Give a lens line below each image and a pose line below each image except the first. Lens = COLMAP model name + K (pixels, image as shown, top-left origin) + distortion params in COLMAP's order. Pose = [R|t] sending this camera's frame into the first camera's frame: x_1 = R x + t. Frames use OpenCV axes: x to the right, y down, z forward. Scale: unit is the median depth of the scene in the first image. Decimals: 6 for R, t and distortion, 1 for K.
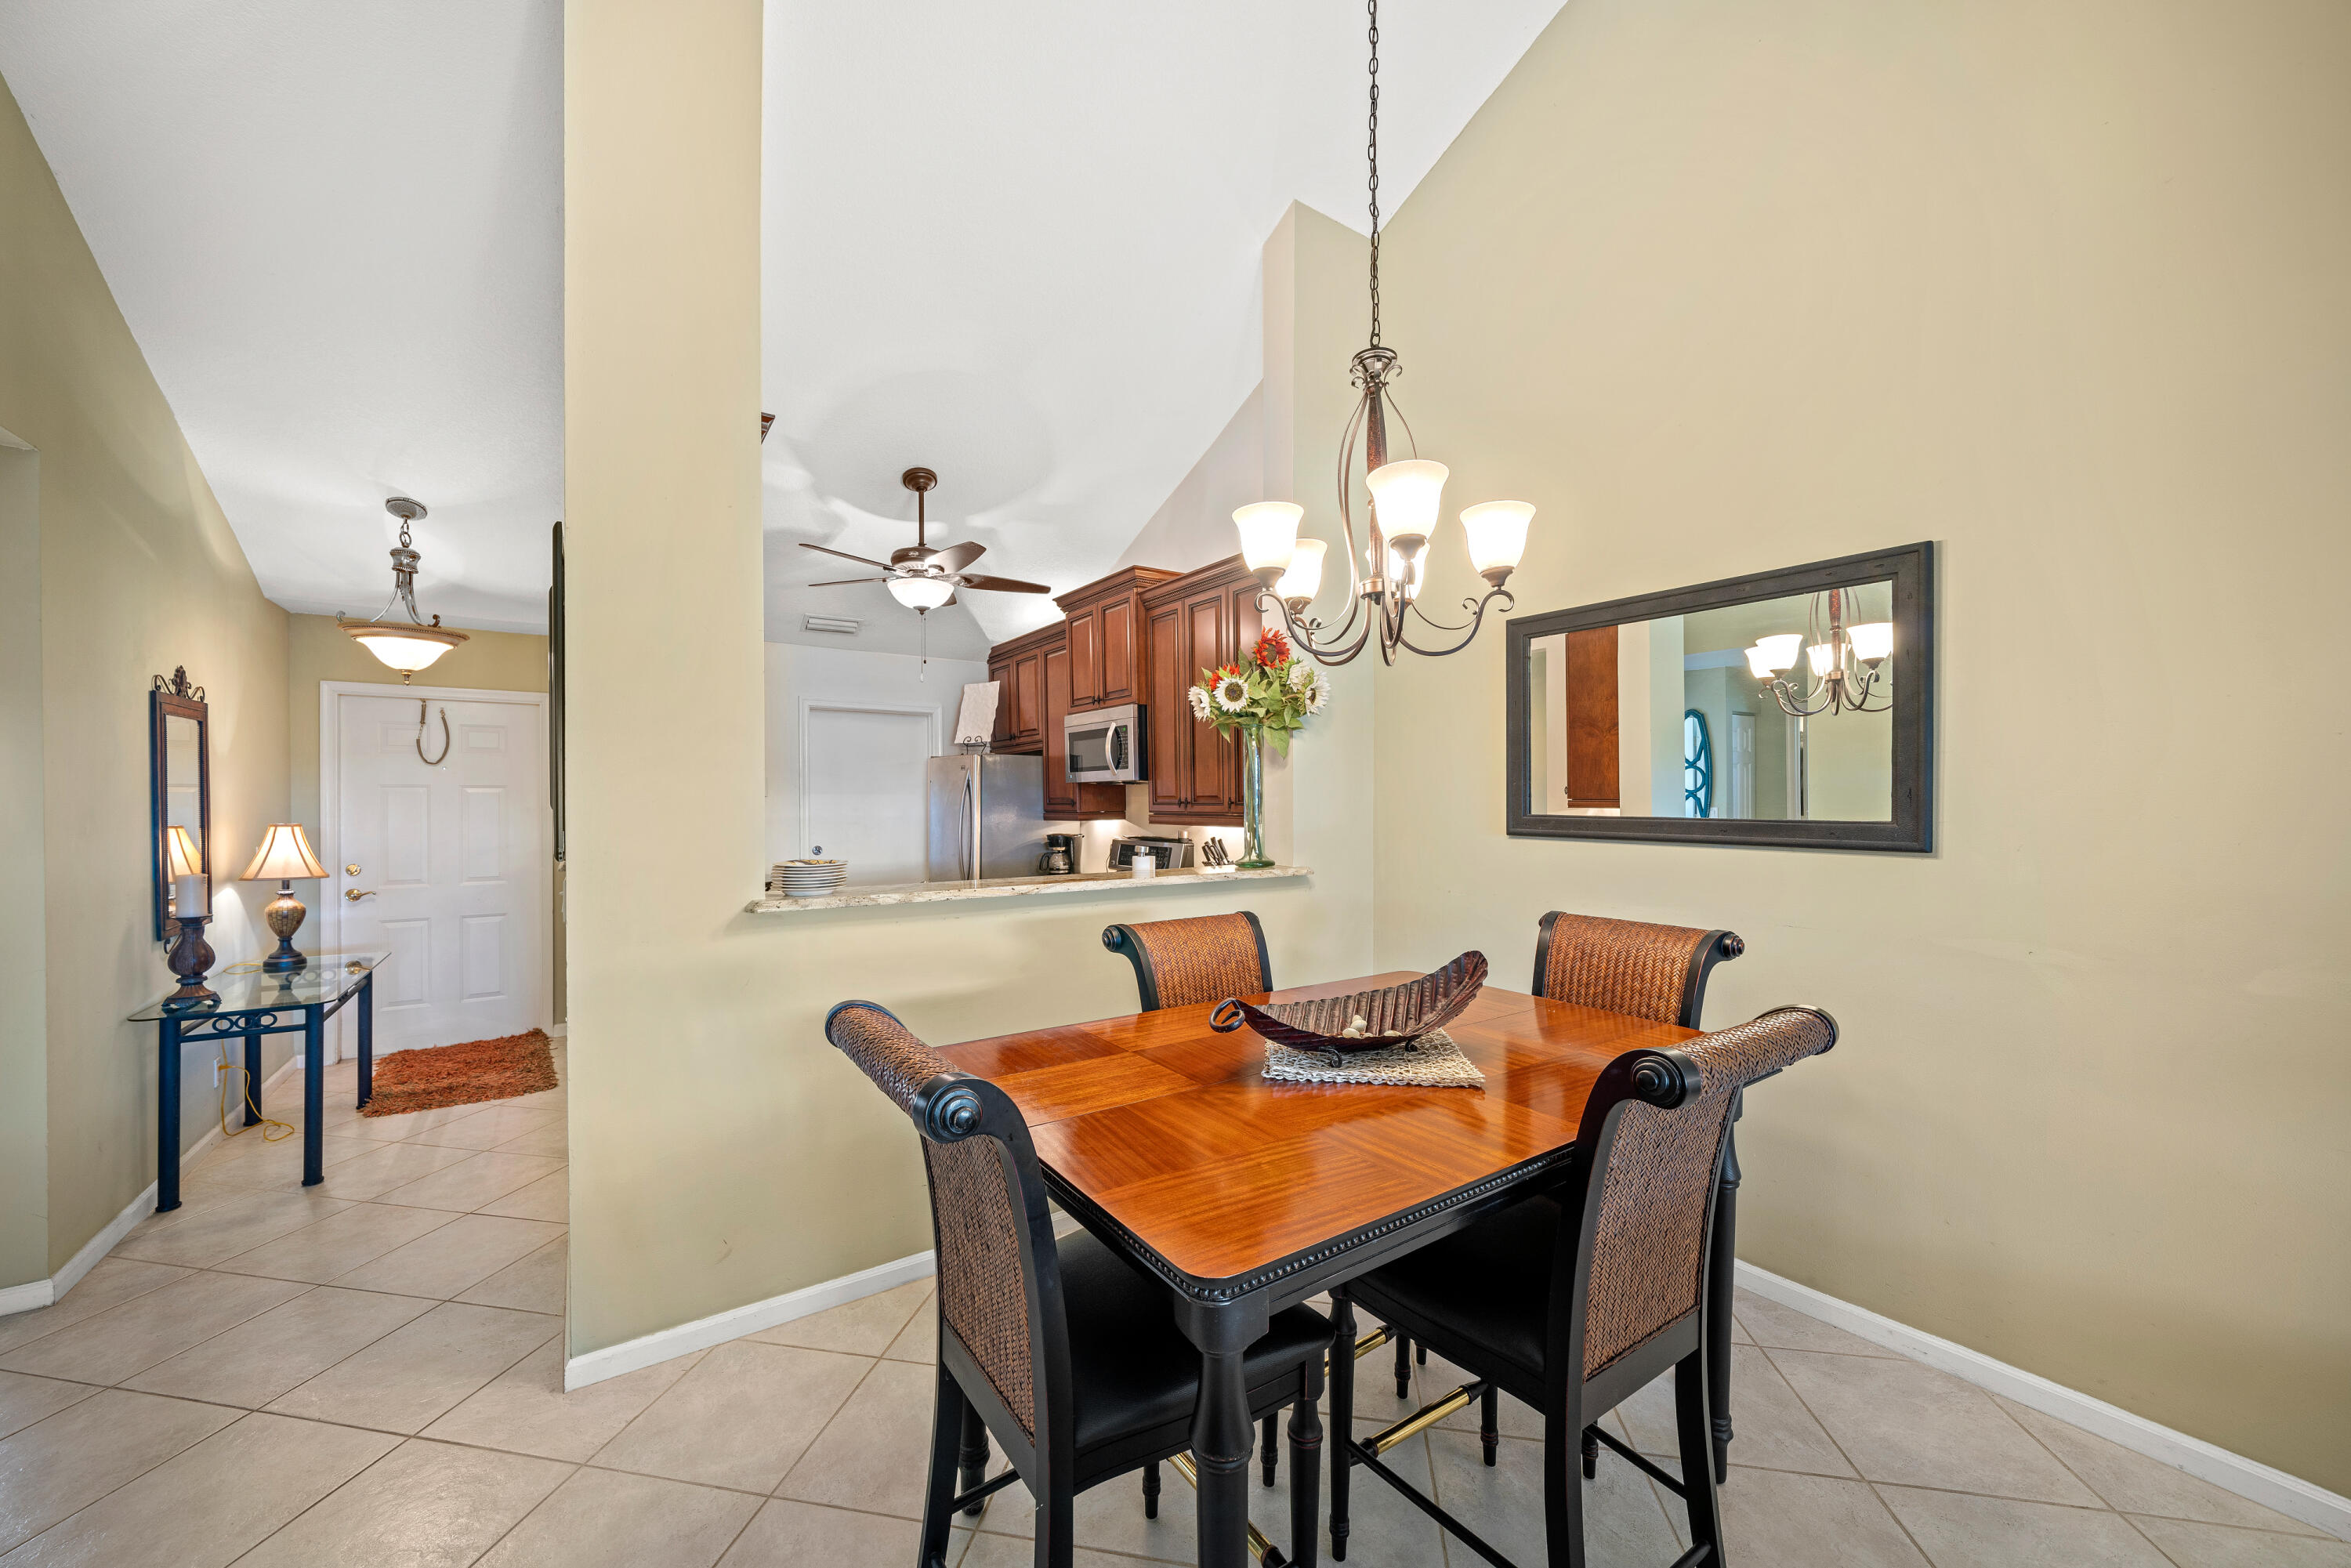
lens RADIAL K [[880.2, 0, 1163.0], [0, 880.2, 802.9], [0, 0, 1]] dist [-0.009108, 0.000273]
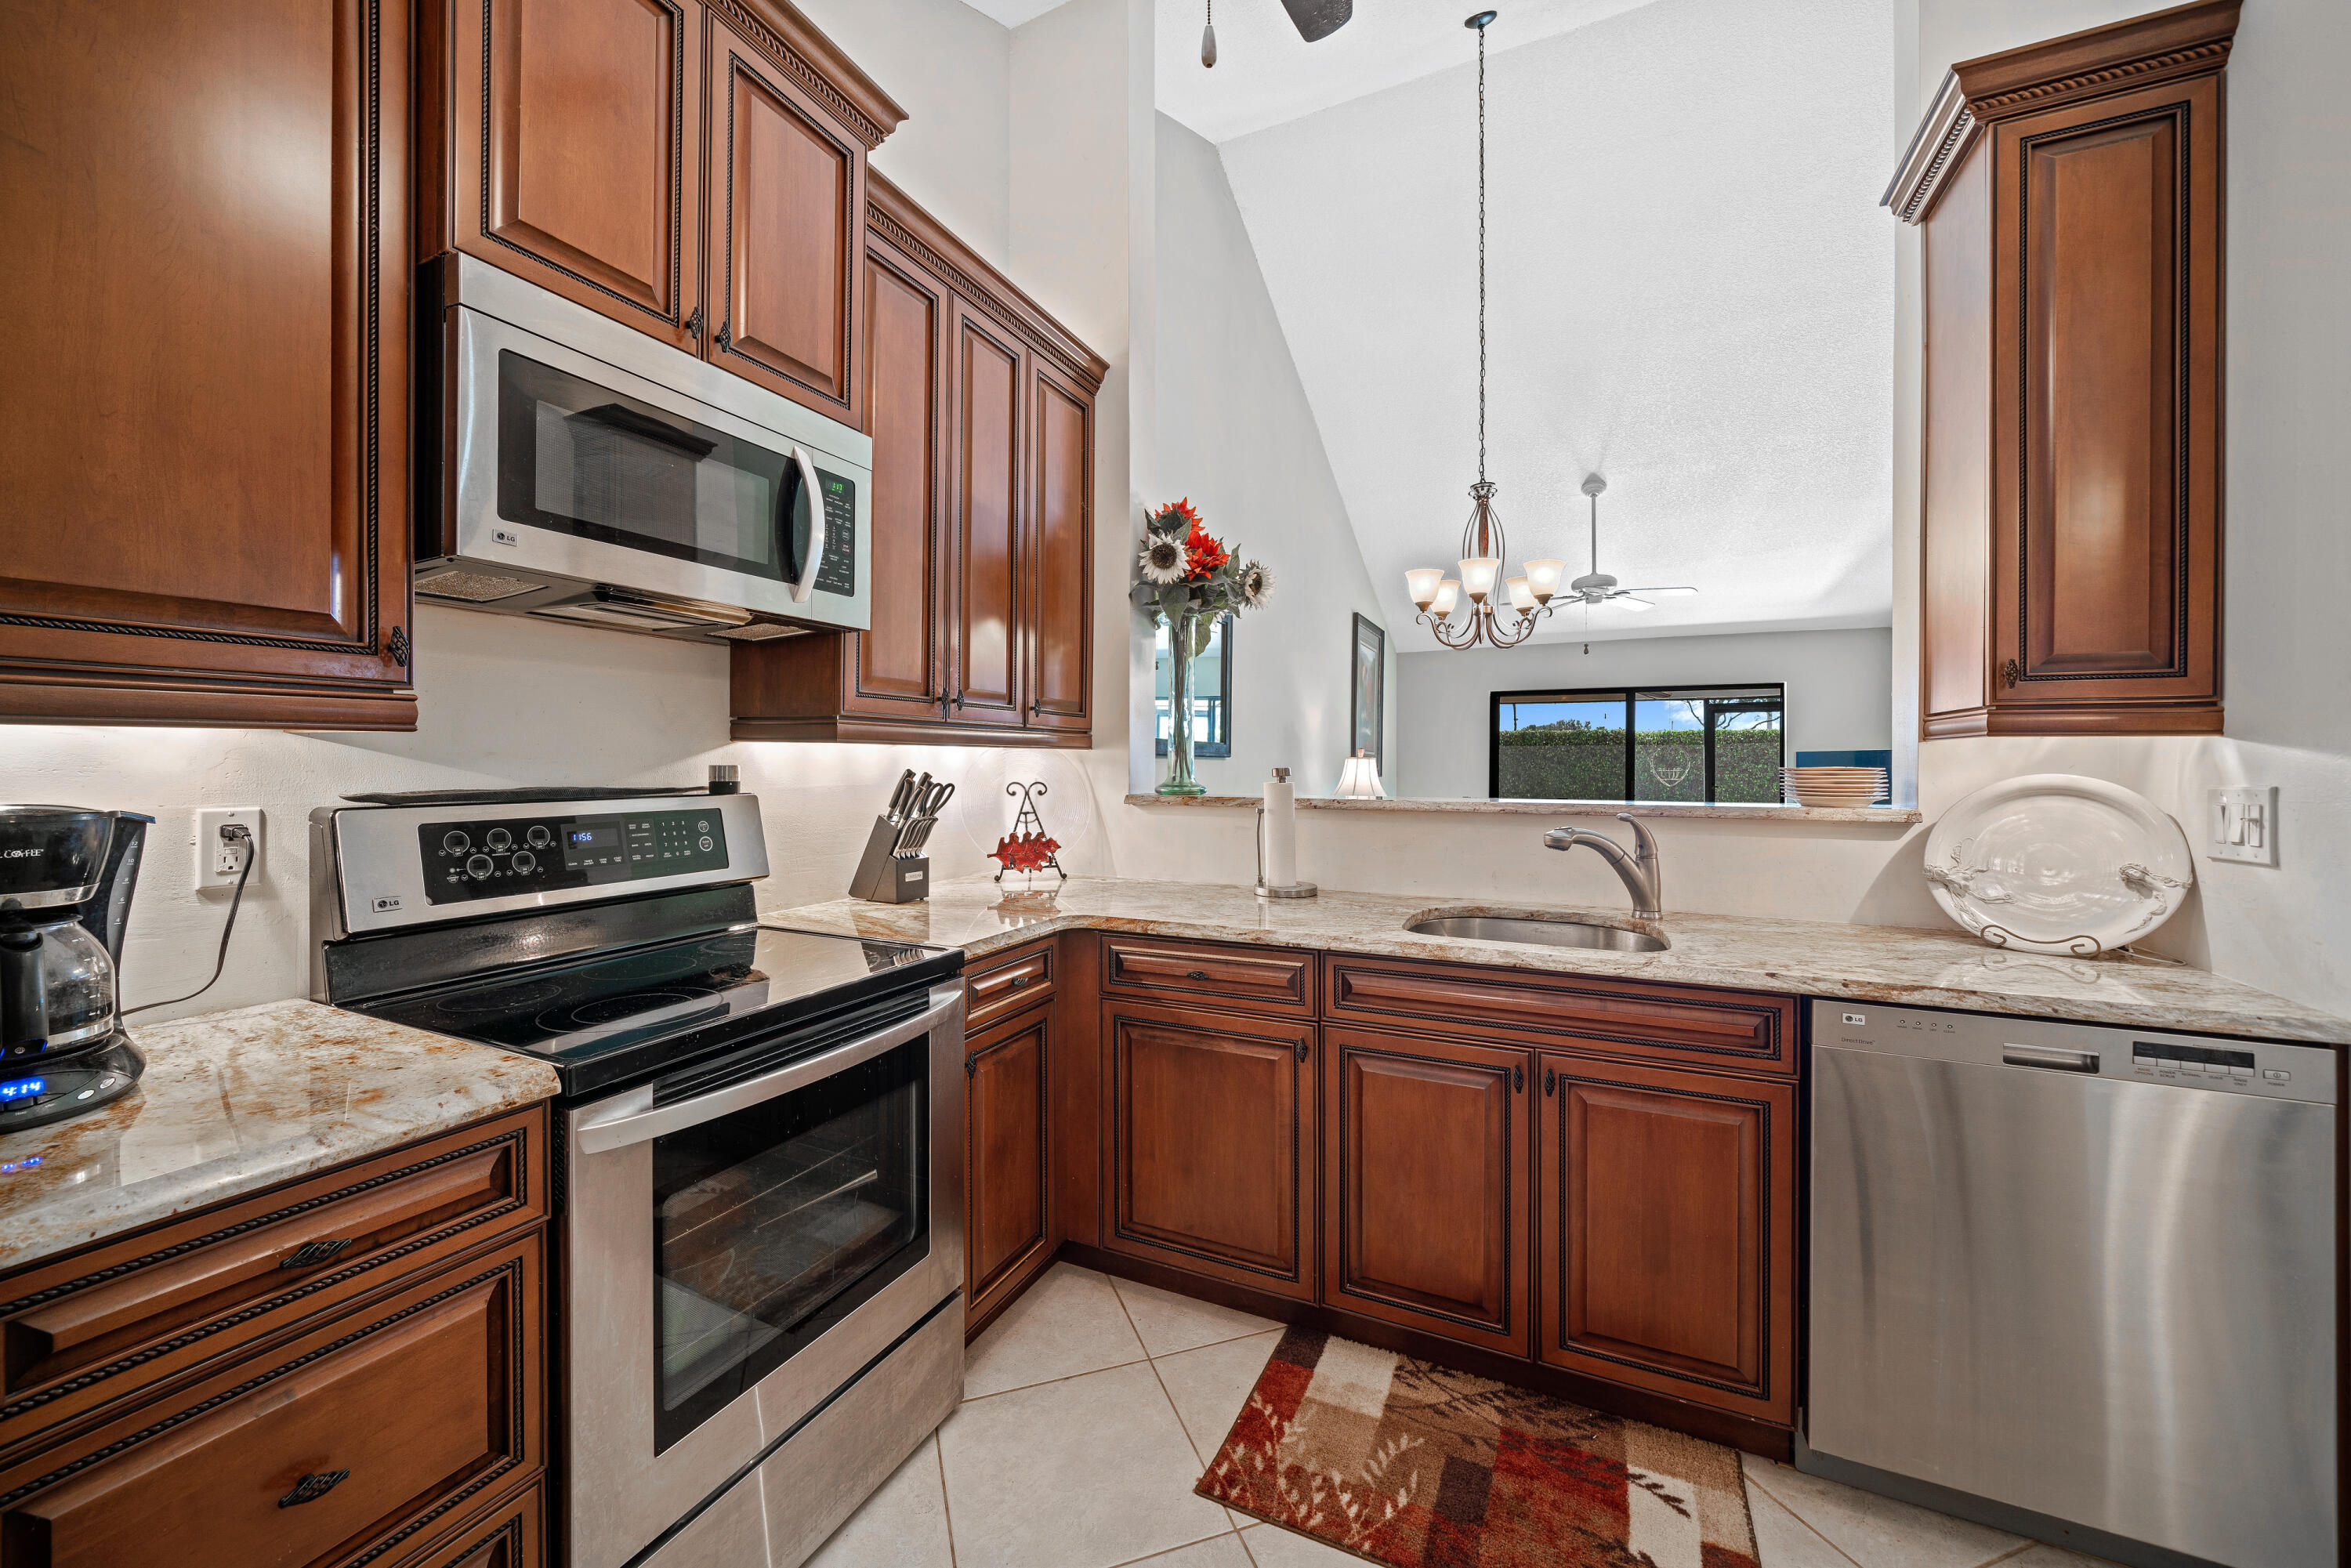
lens RADIAL K [[880.2, 0, 1172.5], [0, 880.2, 771.6], [0, 0, 1]] dist [-0.009108, 0.000273]
pose [[-0.512241, -0.010528, 0.858777, -0.509179], [0.000190, 0.999923, 0.012372, 0.037239], [-0.858842, 0.006501, -0.512200, 1.242527]]
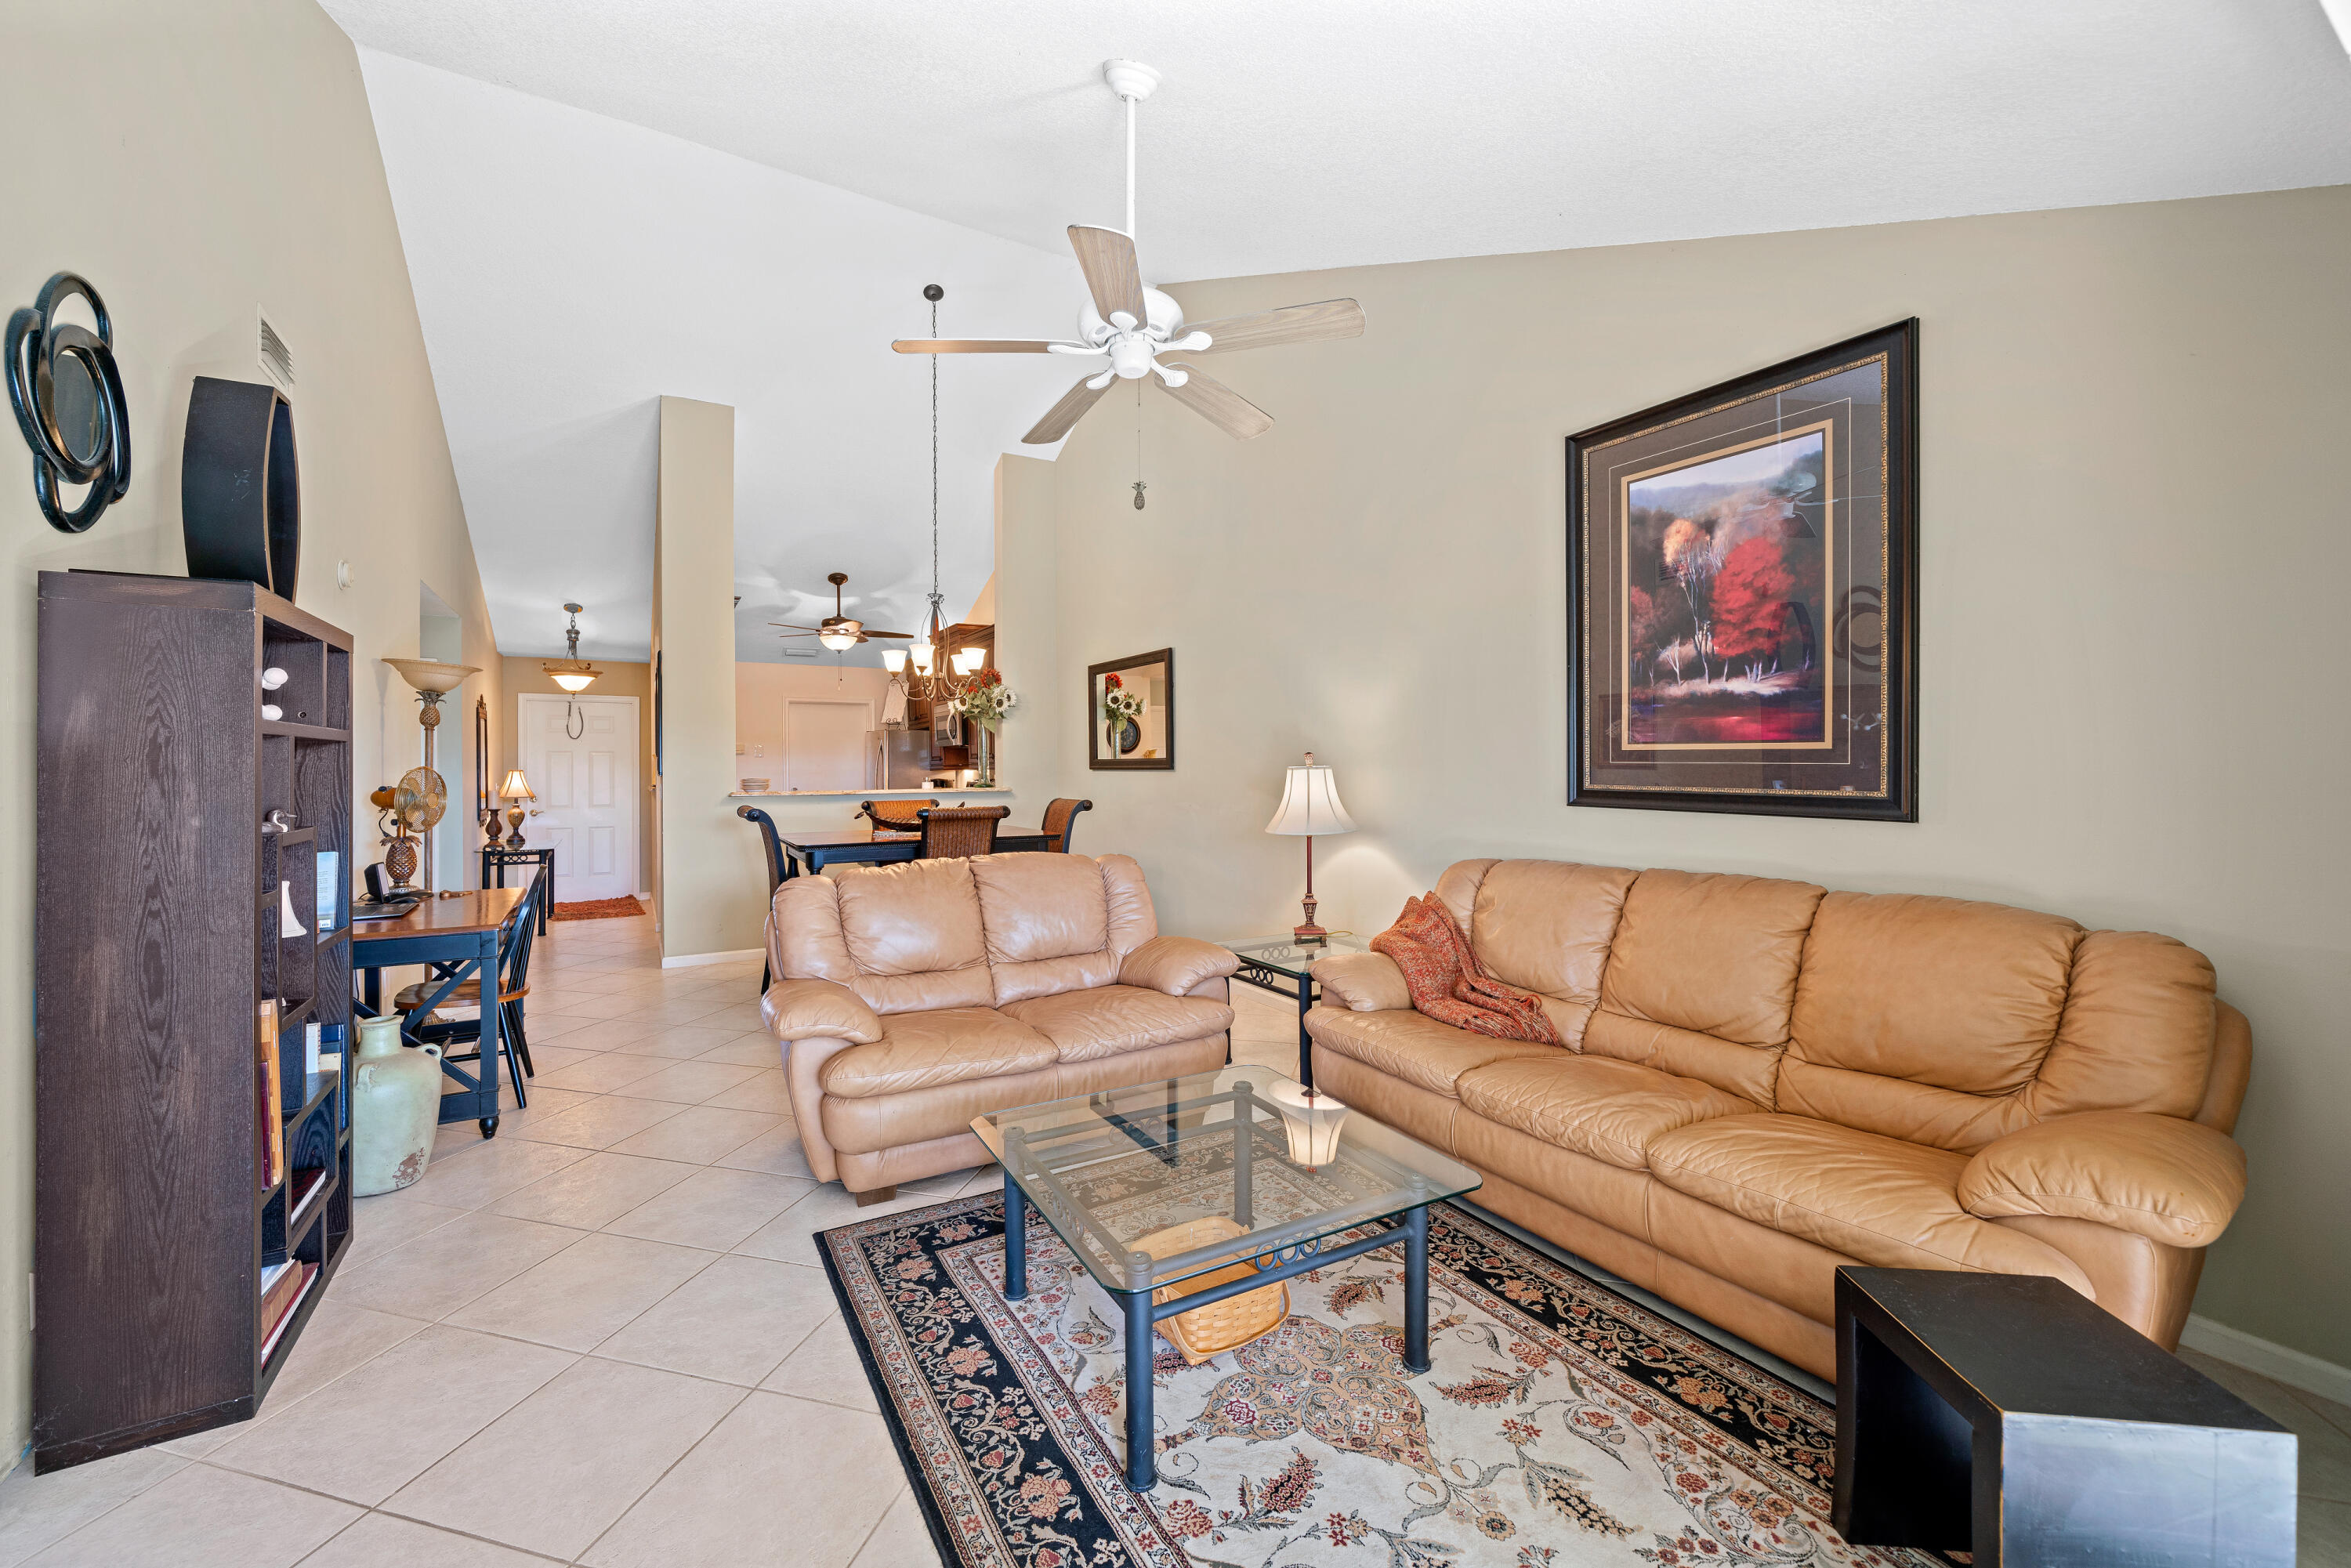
lens RADIAL K [[959.6, 0, 1164.0], [0, 959.6, 765.4], [0, 0, 1]] dist [-0.000852, -0.000062]
pose [[0.996742, -0.006311, -0.080413, 0.593233], [0.005895, 0.999968, -0.005415, 0.032277], [0.080445, 0.004924, 0.996747, -0.985740]]
